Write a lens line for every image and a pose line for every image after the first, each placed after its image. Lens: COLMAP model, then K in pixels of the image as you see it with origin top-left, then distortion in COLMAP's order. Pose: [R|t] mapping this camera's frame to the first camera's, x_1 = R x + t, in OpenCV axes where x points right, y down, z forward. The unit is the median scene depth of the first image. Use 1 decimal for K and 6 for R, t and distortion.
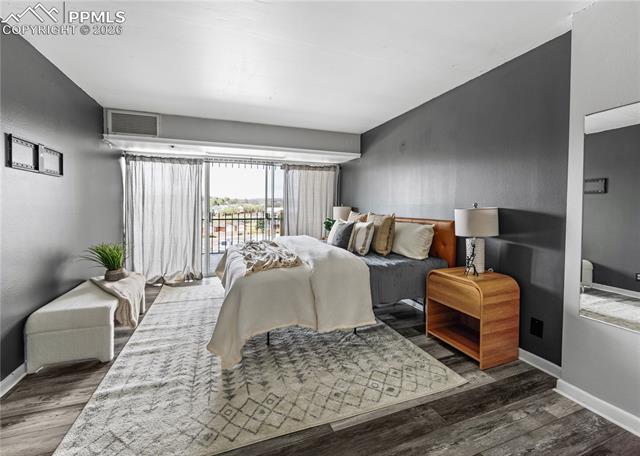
lens RADIAL K [[275.6, 0, 317.0], [0, 275.6, 210.4], [0, 0, 1]] dist [-0.003714, -0.000183]
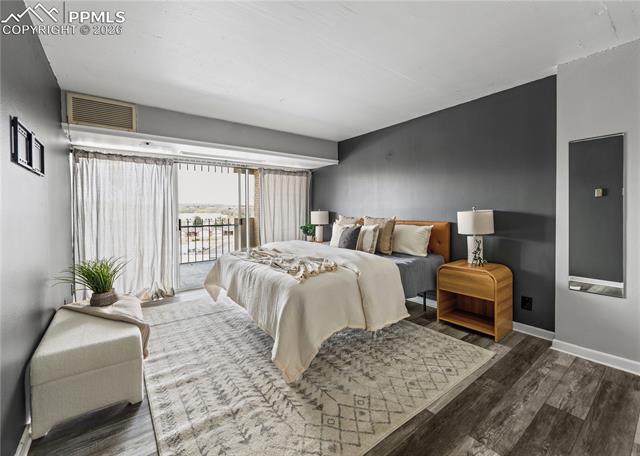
lens RADIAL K [[275.6, 0, 317.0], [0, 275.6, 210.4], [0, 0, 1]] dist [-0.003714, -0.000183]
pose [[0.956100, -0.010182, 0.292864, -0.405654], [0.015071, 0.999782, -0.014443, -0.002937], [-0.292653, 0.018223, 0.956045, 0.039460]]
